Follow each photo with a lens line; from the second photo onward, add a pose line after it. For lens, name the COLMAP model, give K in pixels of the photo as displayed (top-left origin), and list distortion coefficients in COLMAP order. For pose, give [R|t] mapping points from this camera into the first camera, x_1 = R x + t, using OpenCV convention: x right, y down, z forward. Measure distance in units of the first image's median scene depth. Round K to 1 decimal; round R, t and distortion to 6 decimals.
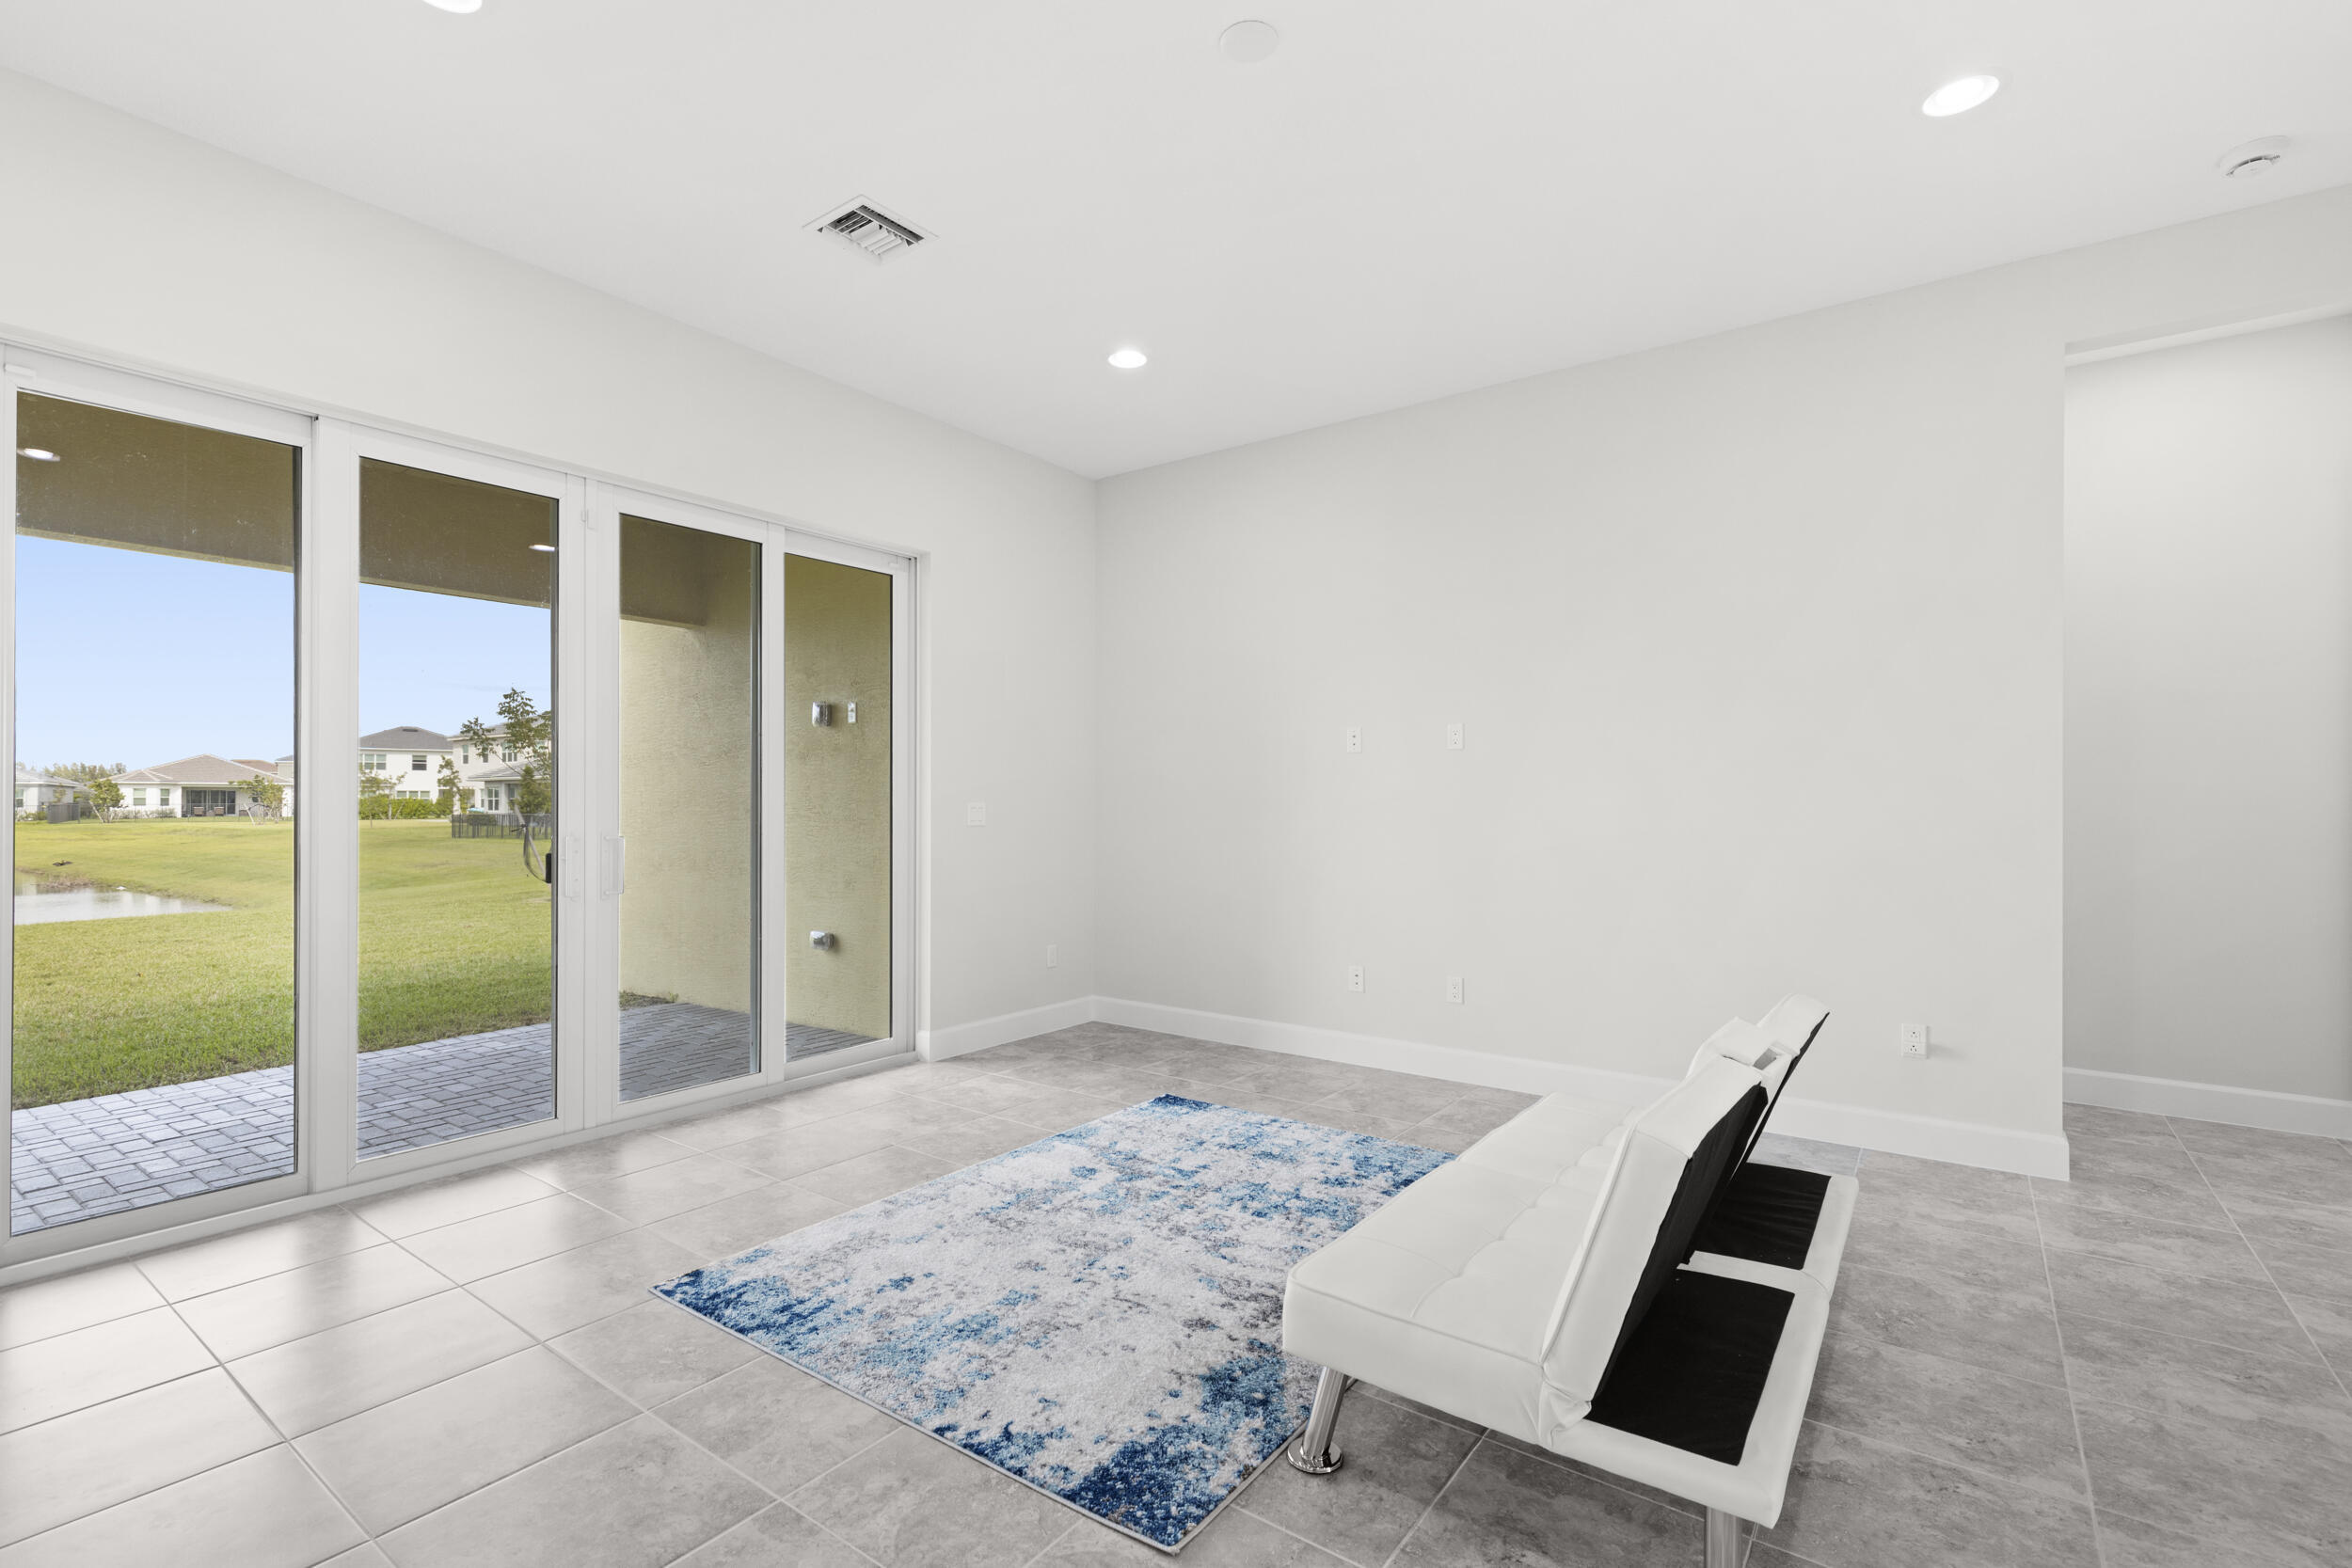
lens RADIAL K [[1058.7, 0, 1160.7], [0, 1058.7, 797.8], [0, 0, 1]] dist [0.001912, 0.000350]
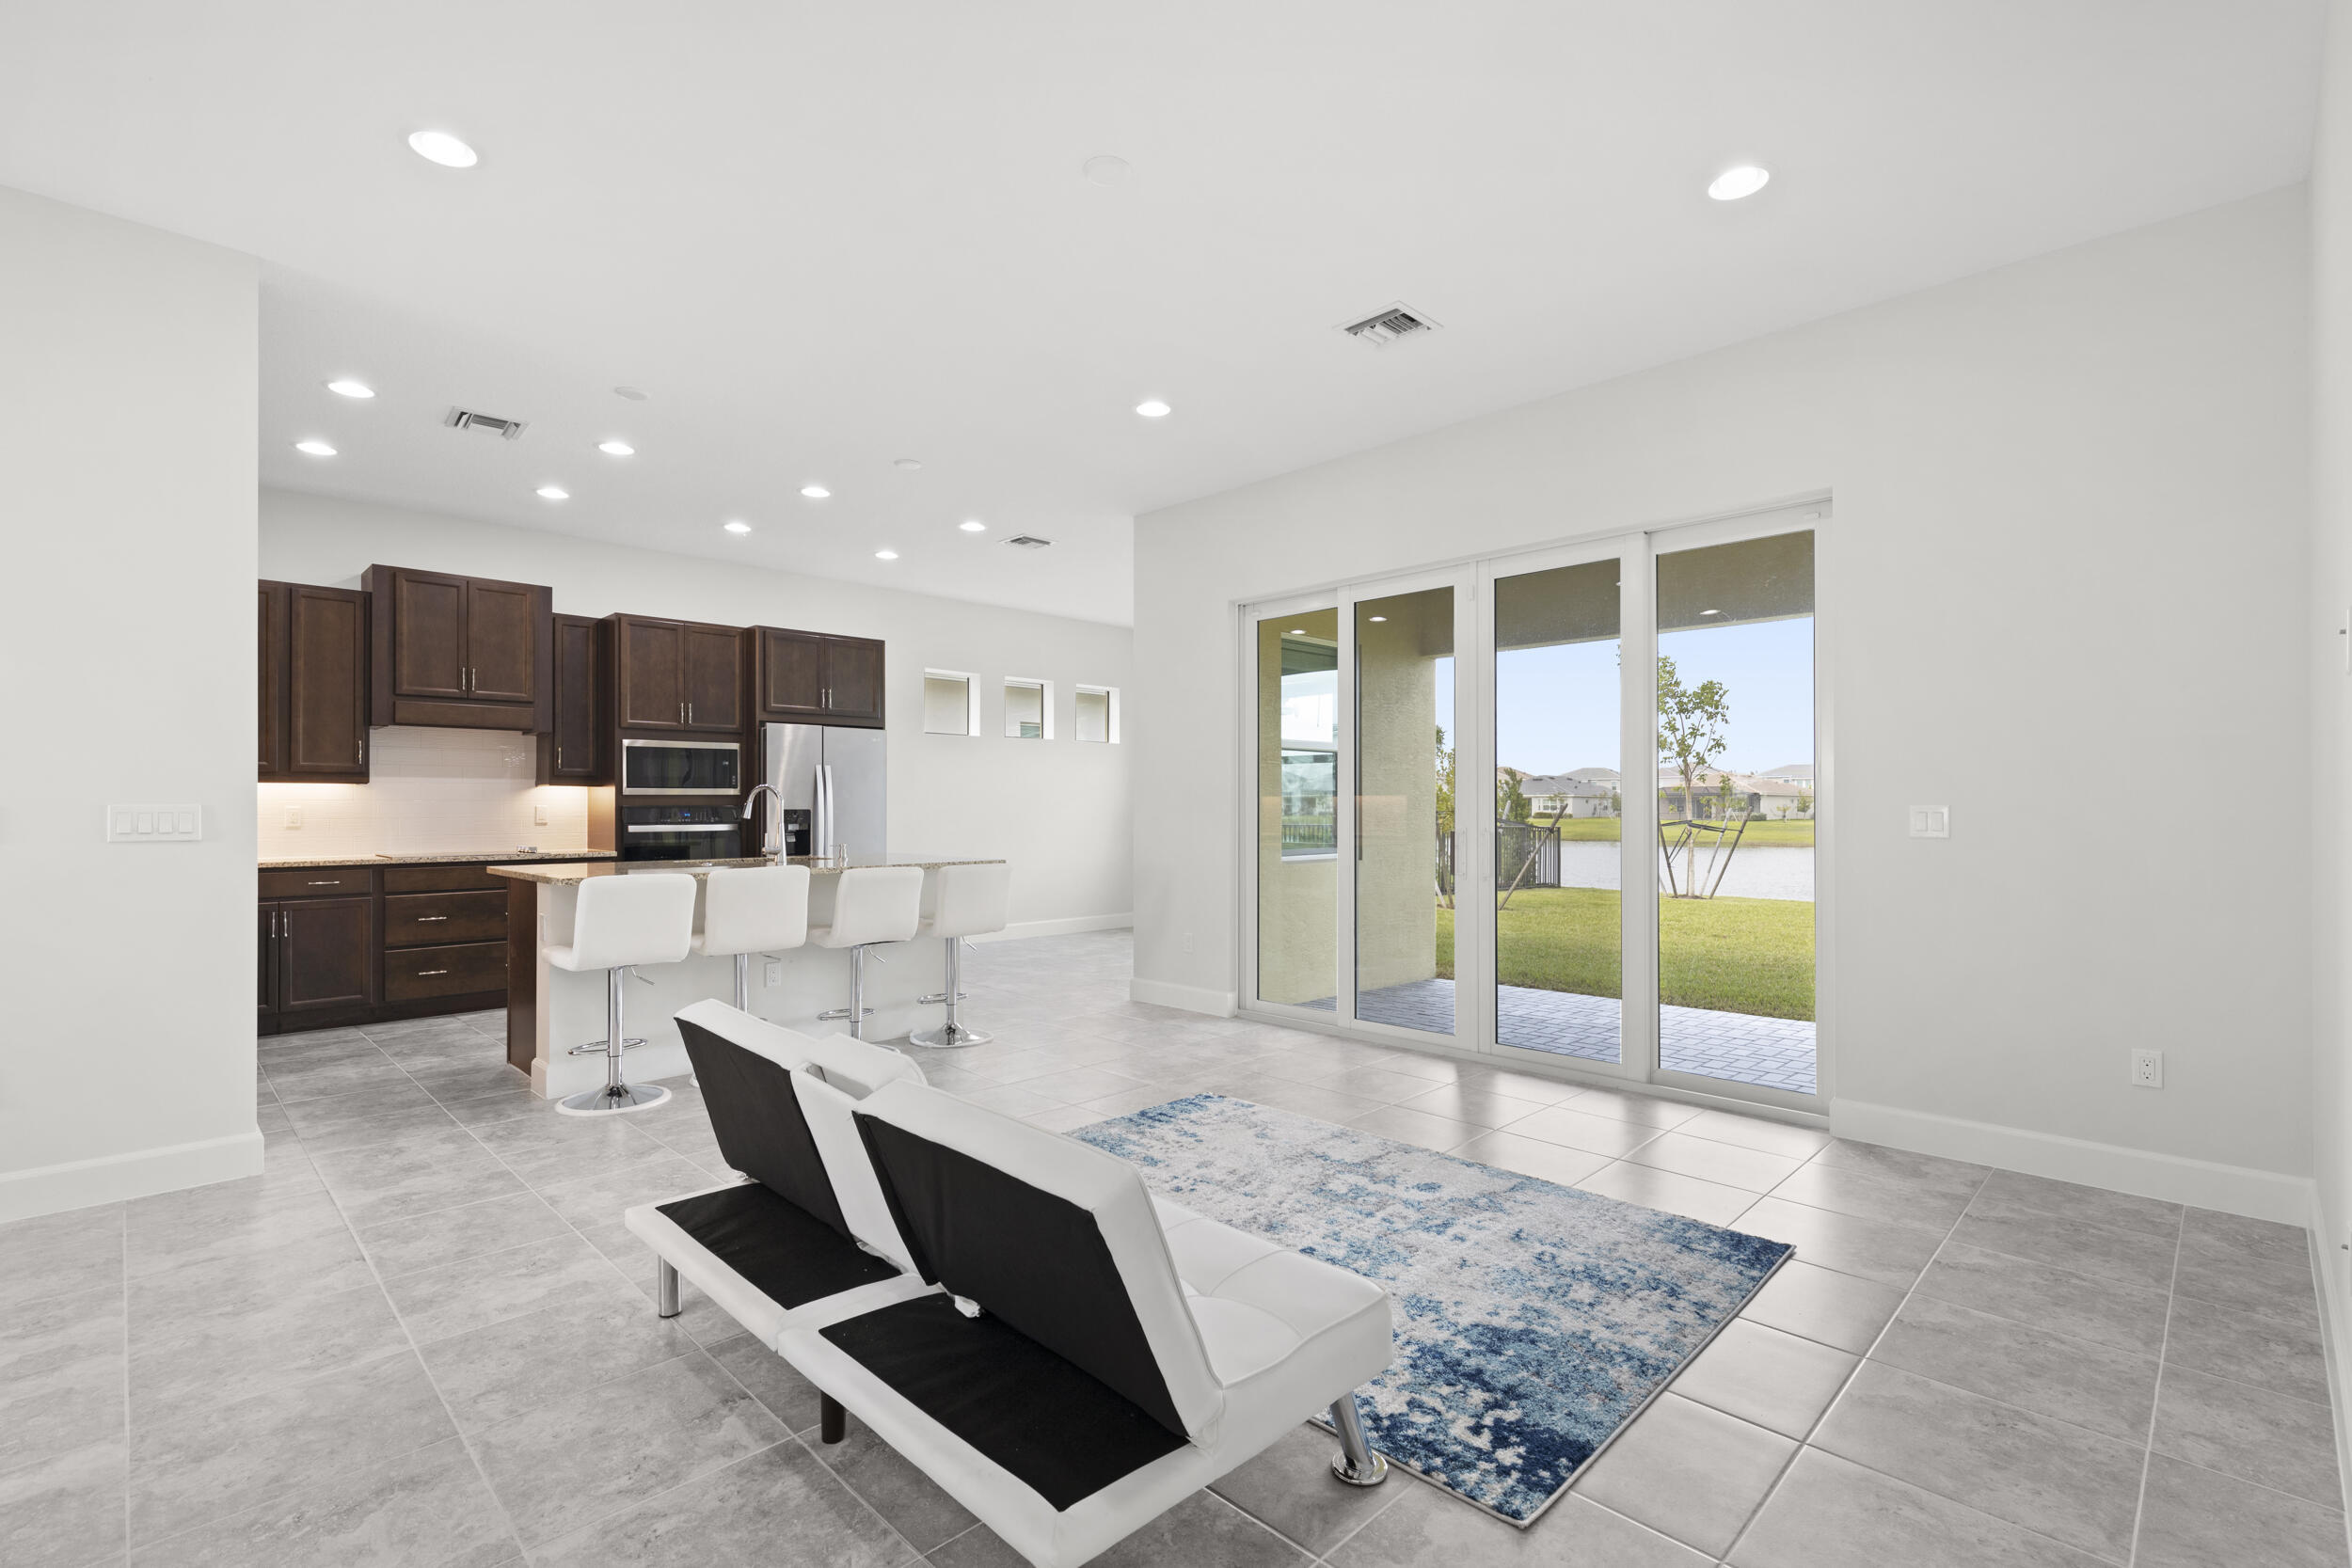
lens RADIAL K [[1058.7, 0, 1160.7], [0, 1058.7, 797.8], [0, 0, 1]] dist [0.001912, 0.000350]
pose [[-0.151095, -0.010263, -0.988466, 1.136165], [0.002461, 0.999939, -0.010758, 0.010574], [0.988516, -0.004058, -0.151060, 1.120418]]
